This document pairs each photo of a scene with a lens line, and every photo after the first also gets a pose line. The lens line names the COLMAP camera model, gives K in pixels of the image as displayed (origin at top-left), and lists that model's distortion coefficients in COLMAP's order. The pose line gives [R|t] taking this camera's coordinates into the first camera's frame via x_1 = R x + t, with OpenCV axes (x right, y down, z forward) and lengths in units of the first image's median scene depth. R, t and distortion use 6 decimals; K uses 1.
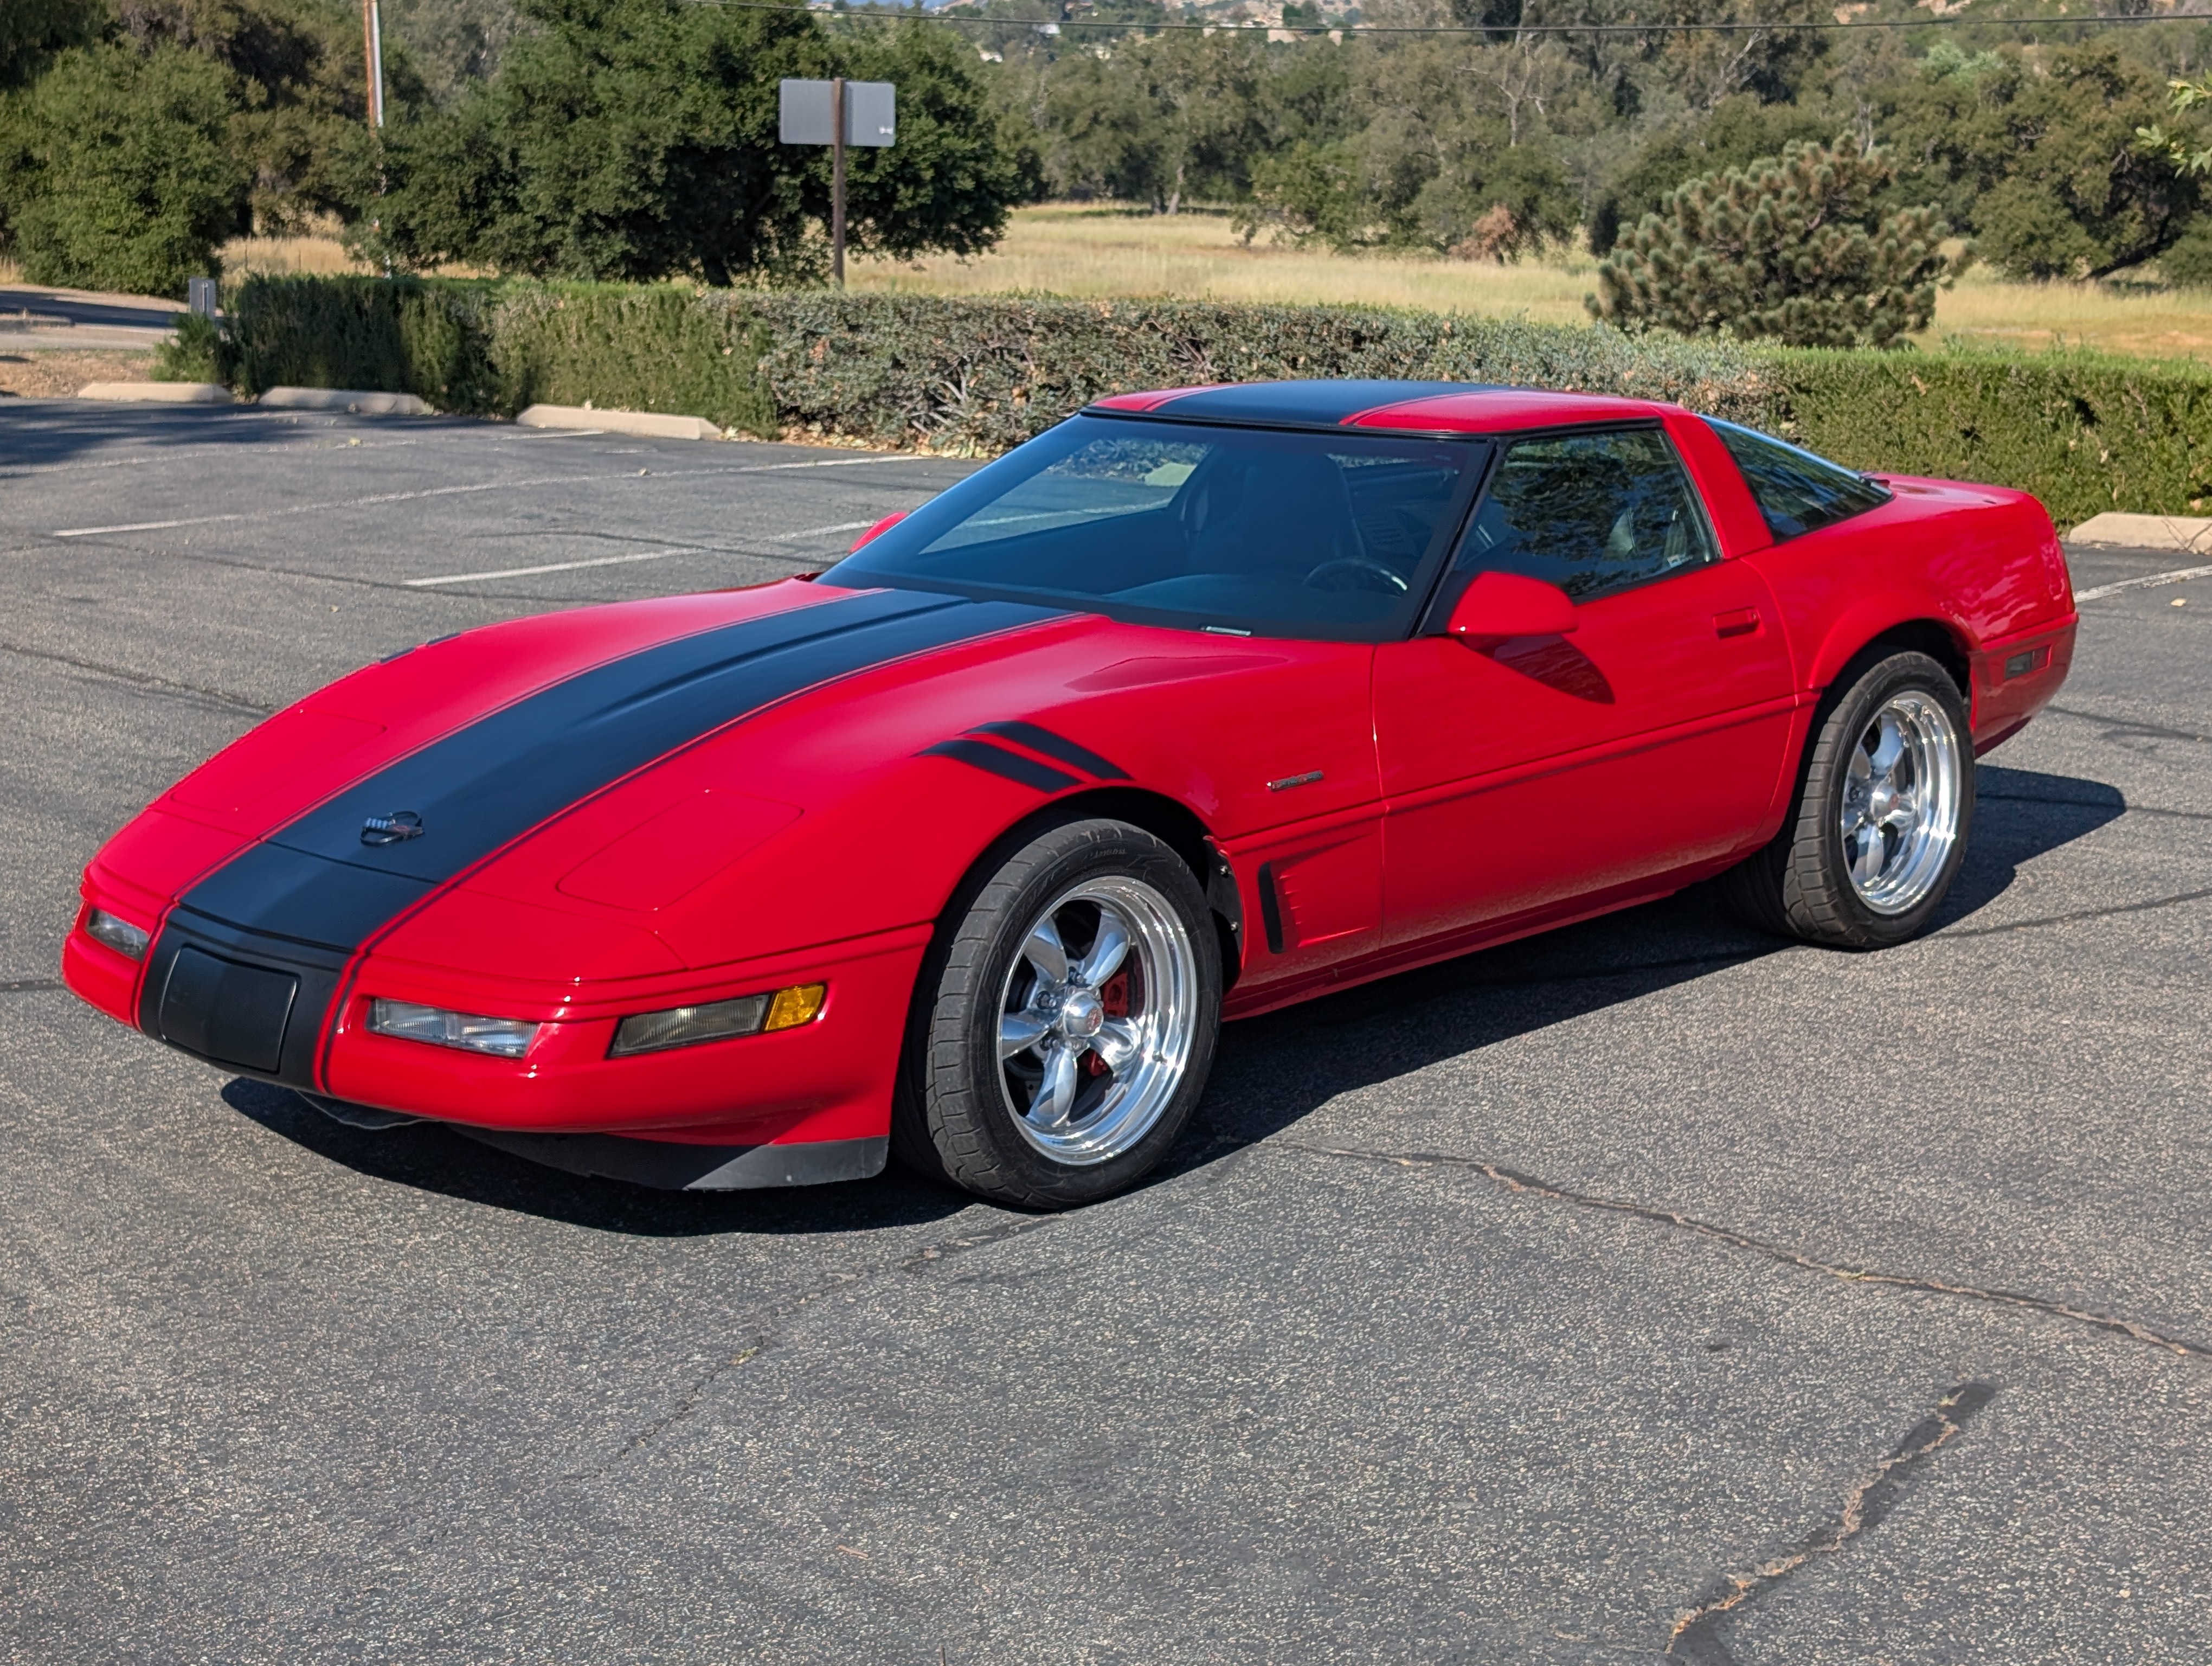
lens RADIAL K [[3215.3, 0, 1106.0], [0, 3215.3, 833.0], [0, 0, 1]] dist [0.114809, -0.004345]
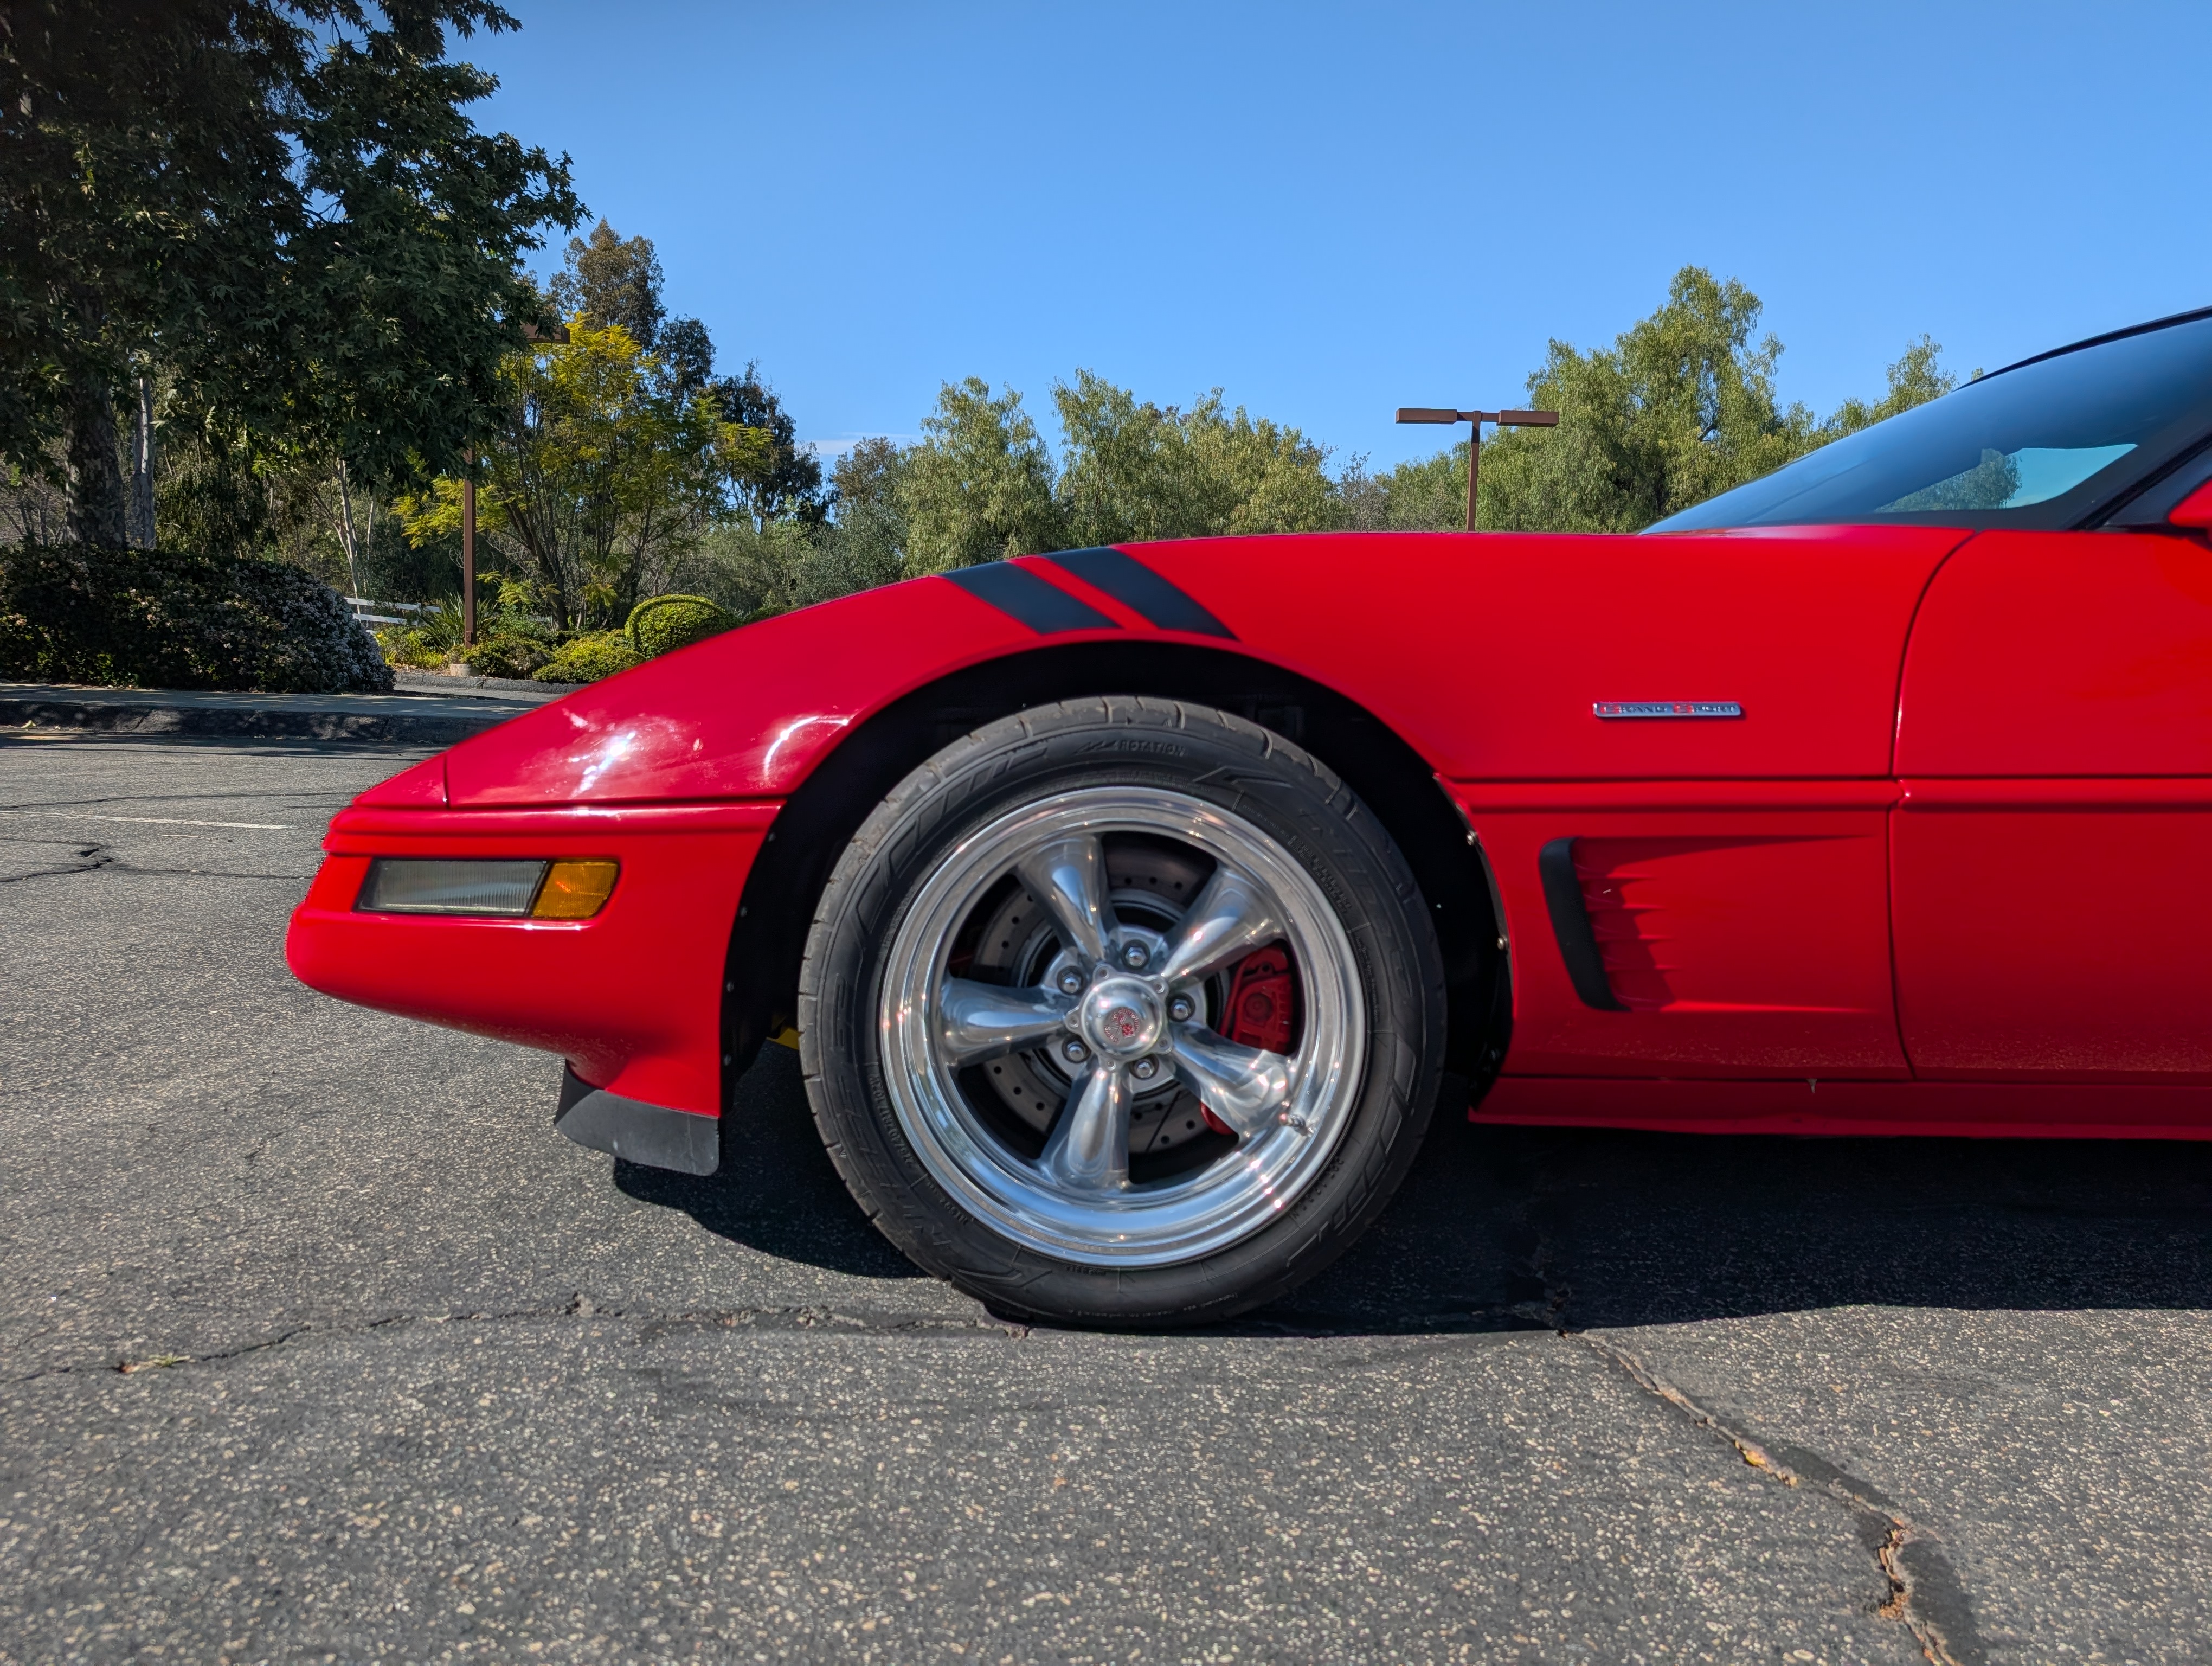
lens RADIAL K [[1576.3, 0, 1106.0], [0, 1576.3, 833.0], [0, 0, 1]] dist [0.062178, -0.082093]
pose [[0.685915, 0.086412, -0.722533, 0.197768], [-0.164800, 0.985572, -0.038577, 0.032627], [0.708775, 0.145534, 0.690259, 0.751929]]
